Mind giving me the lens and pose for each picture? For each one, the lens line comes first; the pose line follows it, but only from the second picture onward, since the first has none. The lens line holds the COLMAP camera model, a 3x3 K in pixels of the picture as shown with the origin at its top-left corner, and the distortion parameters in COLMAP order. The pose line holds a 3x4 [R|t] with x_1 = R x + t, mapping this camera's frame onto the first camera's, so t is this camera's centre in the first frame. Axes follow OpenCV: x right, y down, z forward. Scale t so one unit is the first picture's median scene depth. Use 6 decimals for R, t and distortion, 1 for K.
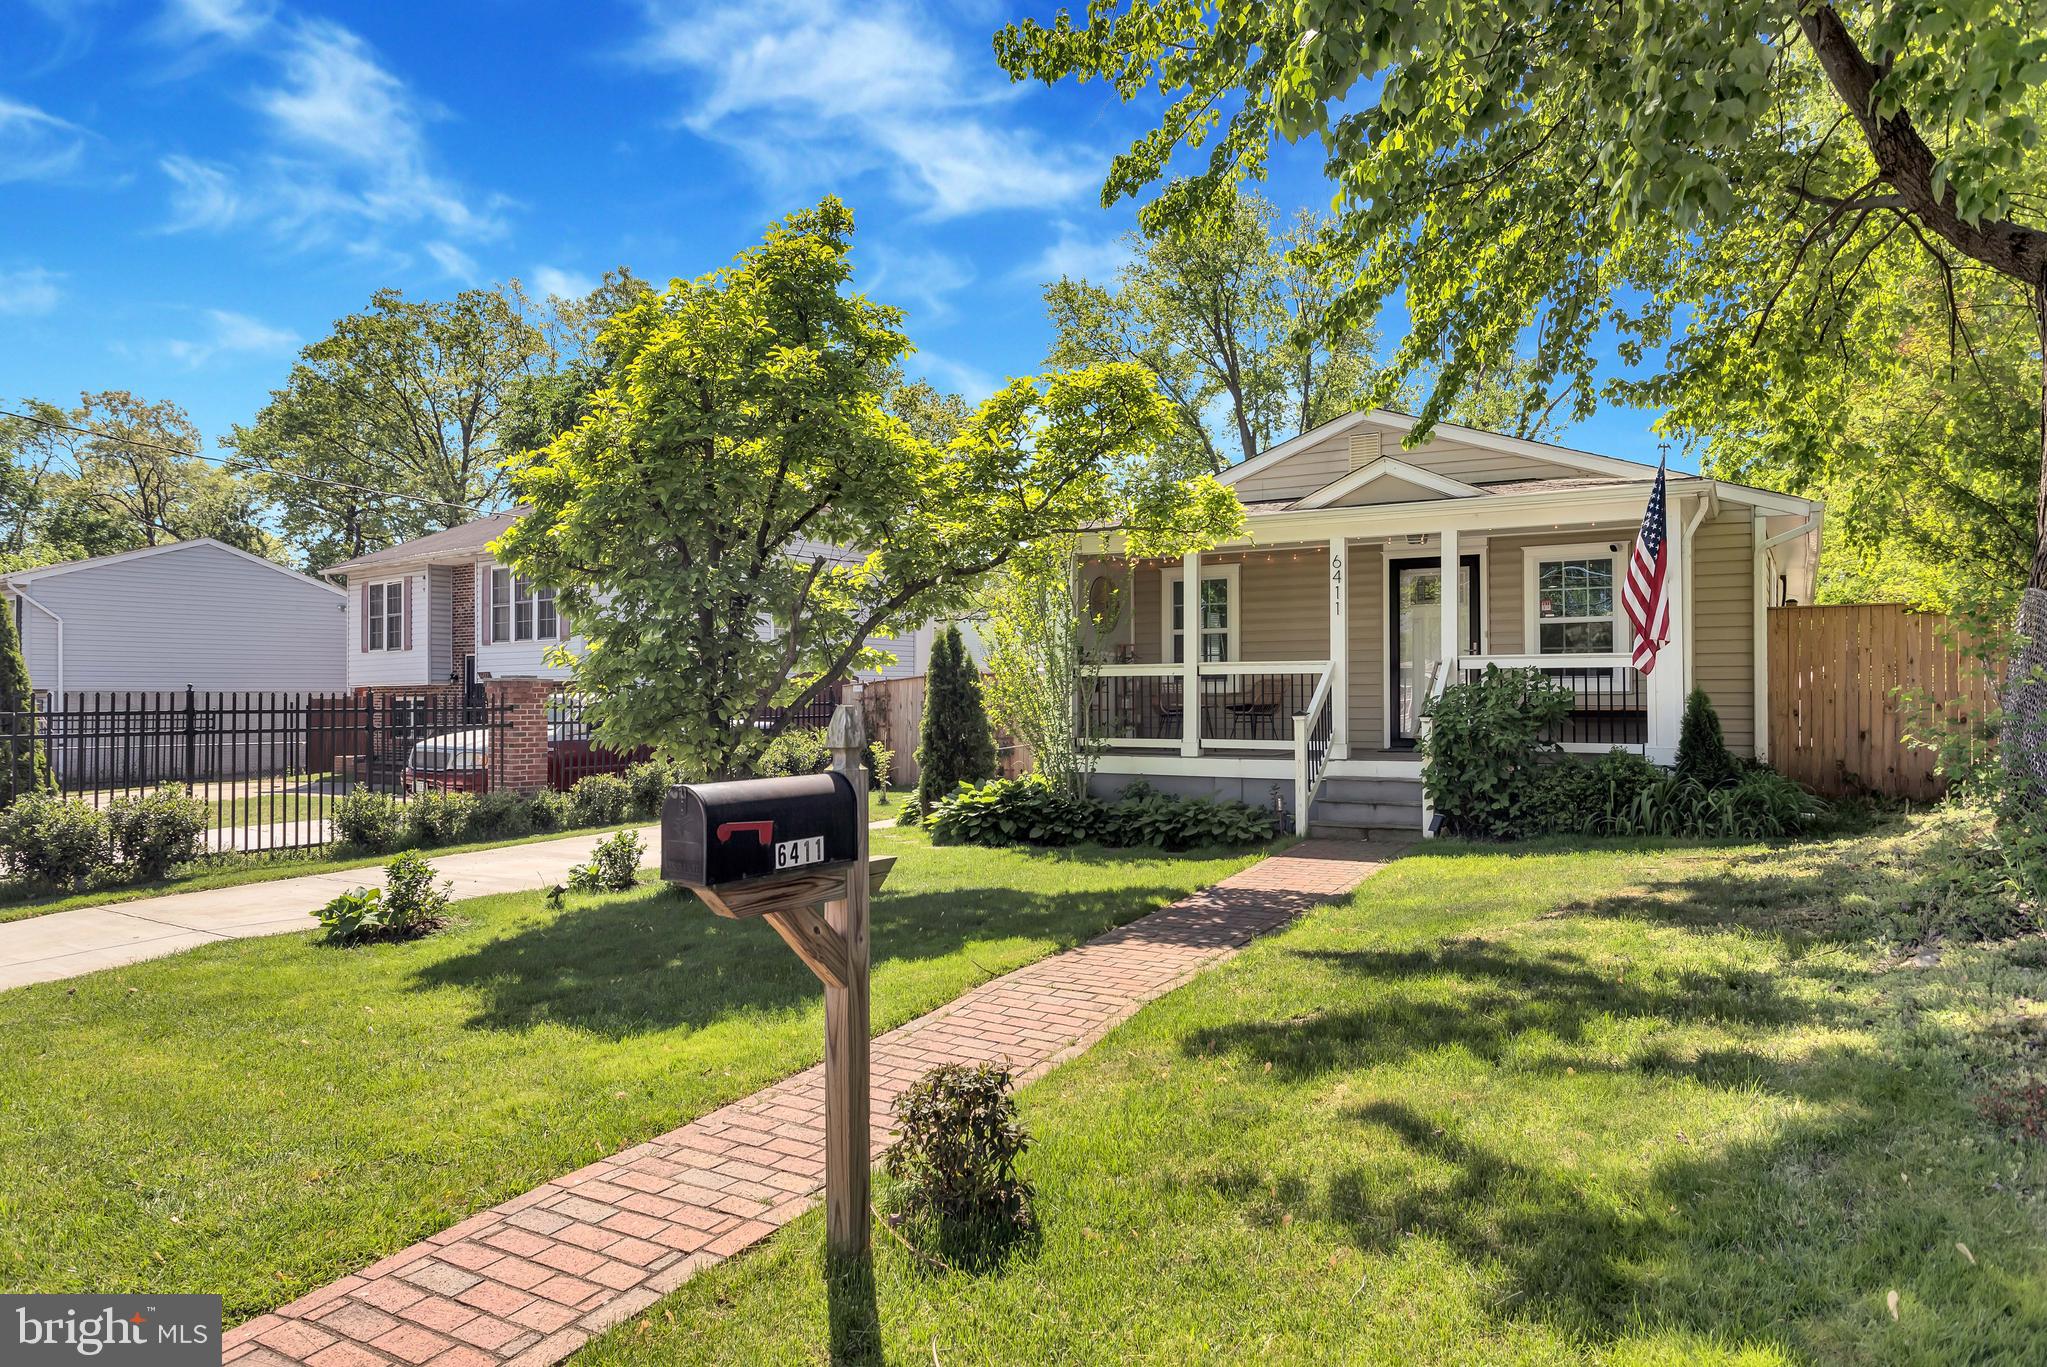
lens RADIAL K [[1289.0, 0, 1018.6], [0, 1289.0, 676.4], [0, 0, 1]] dist [0.003422, 0.003163]
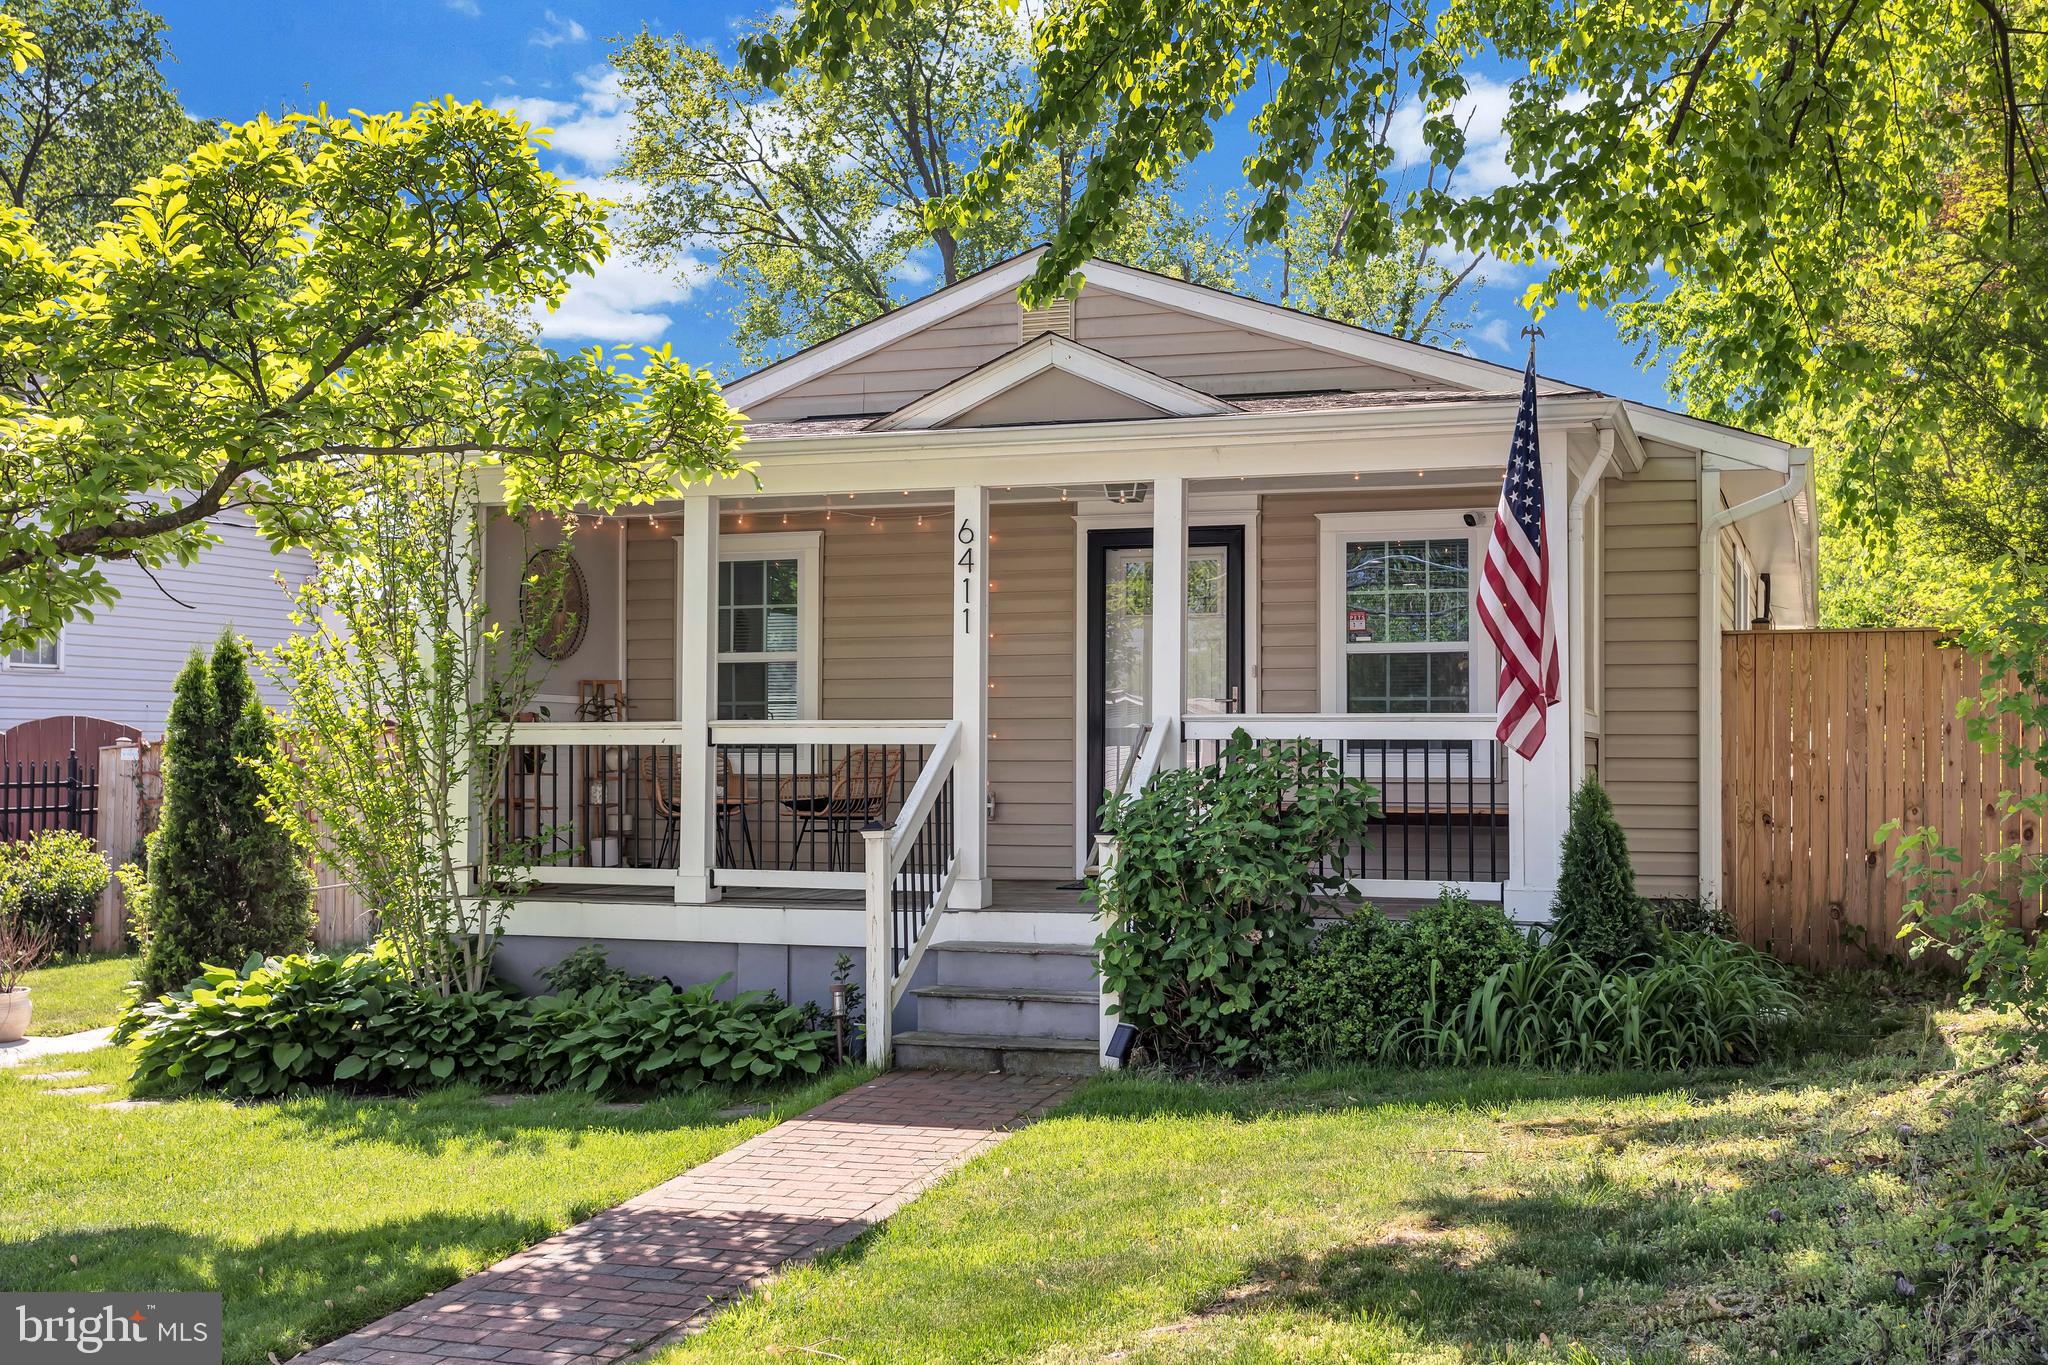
lens RADIAL K [[2193.6, 0, 1027.6], [0, 2193.6, 690.9], [0, 0, 1]] dist [0.011579, 0.000000]
pose [[0.979859, 0.010632, 0.199409, 0.099461], [-0.007924, 0.999865, -0.014370, -0.012315], [-0.199535, 0.012501, 0.979811, 0.129735]]
